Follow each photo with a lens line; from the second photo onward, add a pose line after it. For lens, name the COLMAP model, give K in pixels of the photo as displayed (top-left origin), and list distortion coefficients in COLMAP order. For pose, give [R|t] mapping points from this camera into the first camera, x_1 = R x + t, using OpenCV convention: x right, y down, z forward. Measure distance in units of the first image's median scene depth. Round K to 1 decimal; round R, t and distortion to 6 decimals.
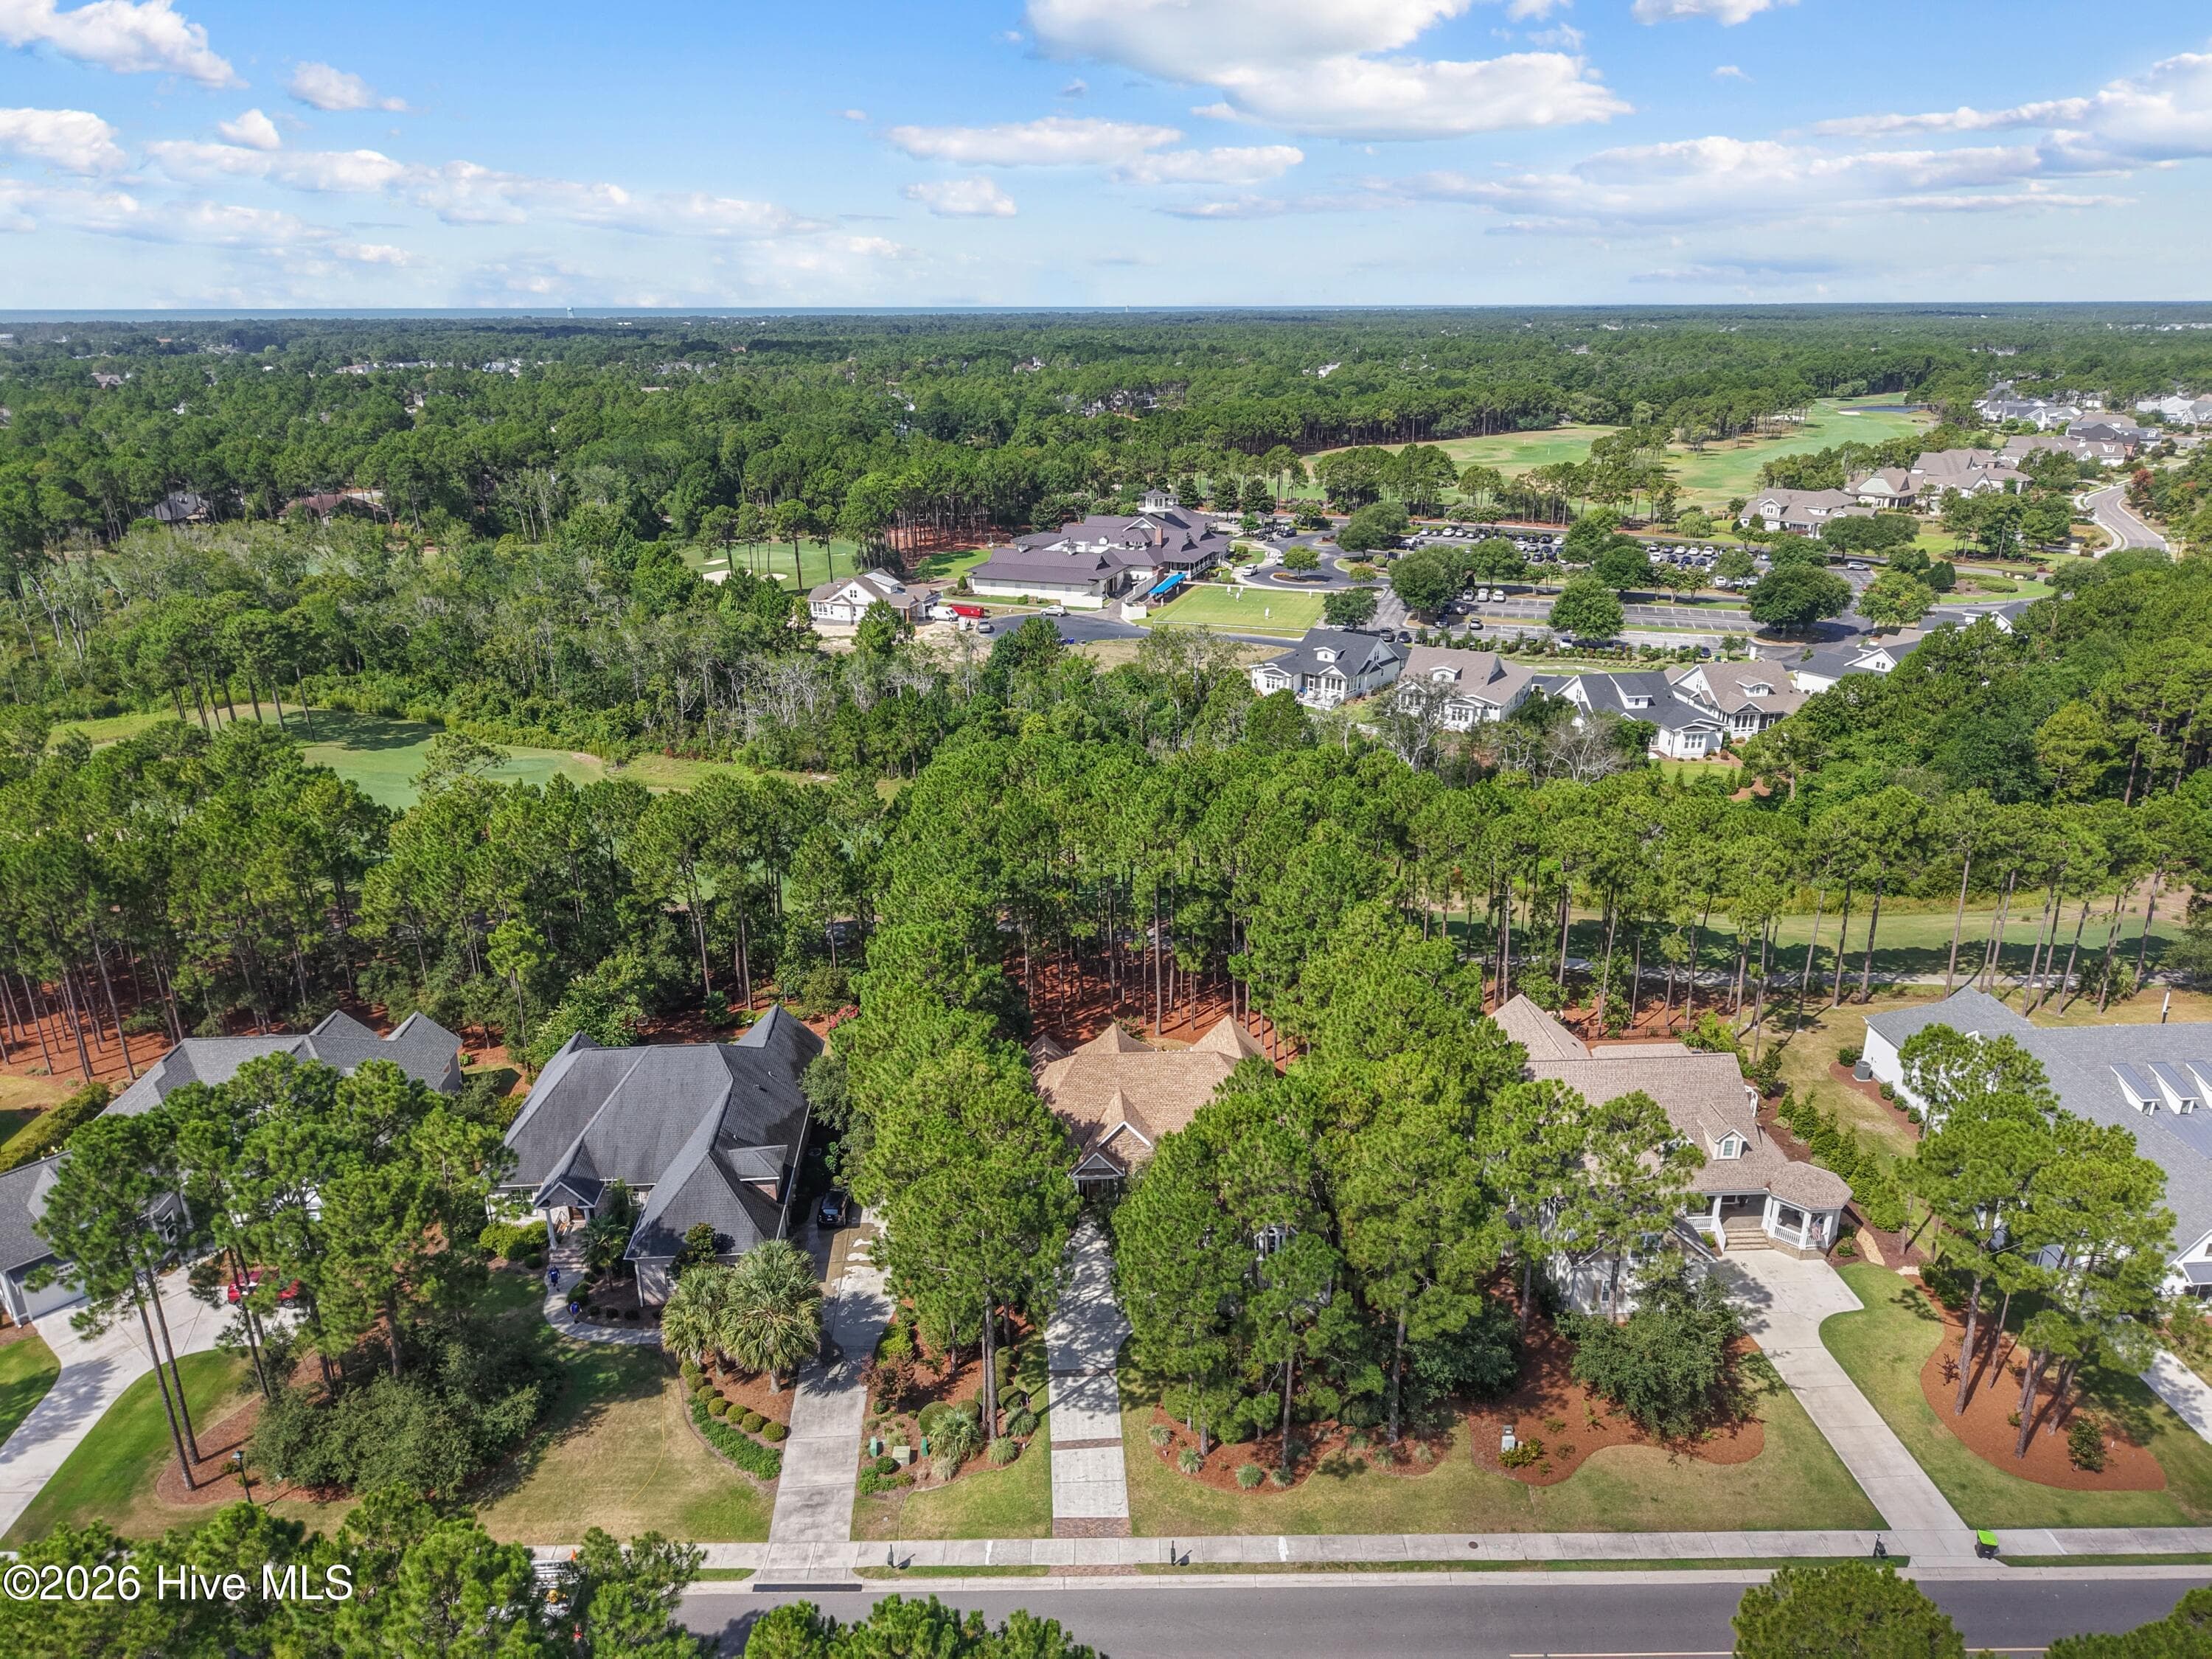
lens RADIAL K [[1416.6, 0, 1099.0], [0, 1416.6, 992.2], [0, 0, 1]] dist [0.059044, -0.059095]
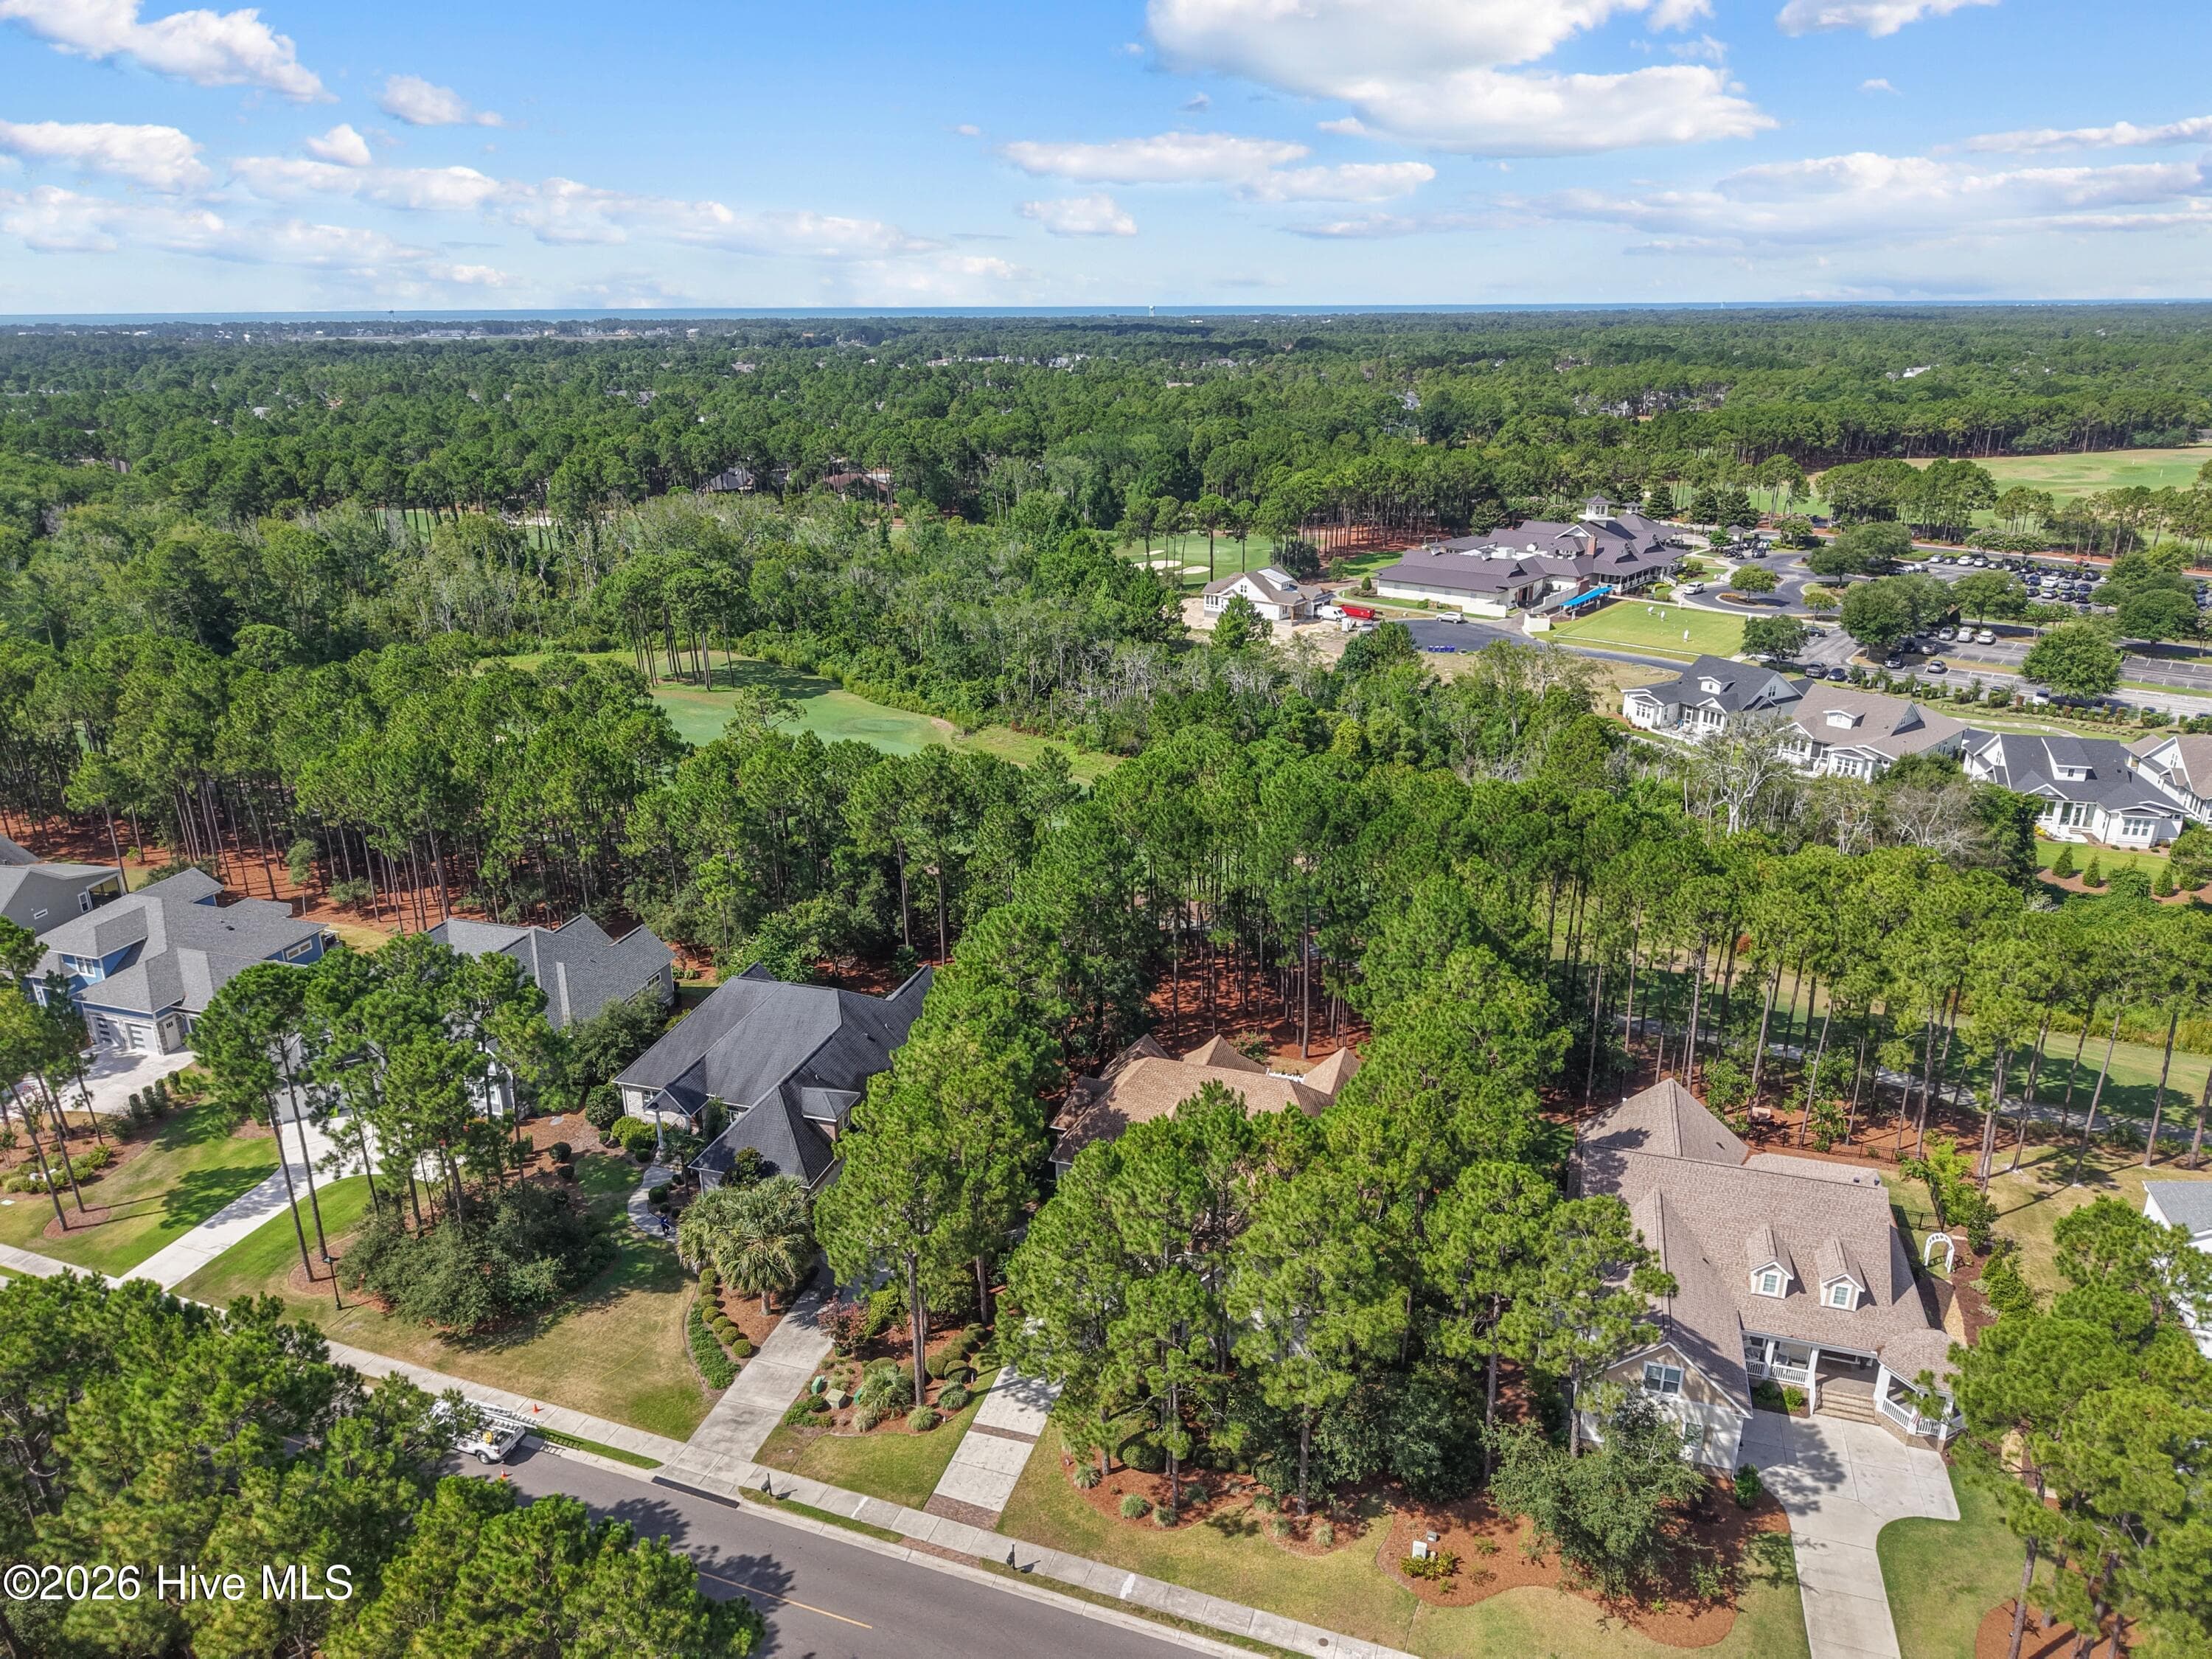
lens RADIAL K [[1416.6, 0, 1099.0], [0, 1416.6, 992.2], [0, 0, 1]] dist [0.059044, -0.059095]
pose [[0.934309, 0.155309, -0.320851, 0.135152], [-0.154882, 0.987563, 0.027019, -0.011288], [0.321057, 0.024450, 0.946744, 0.026358]]
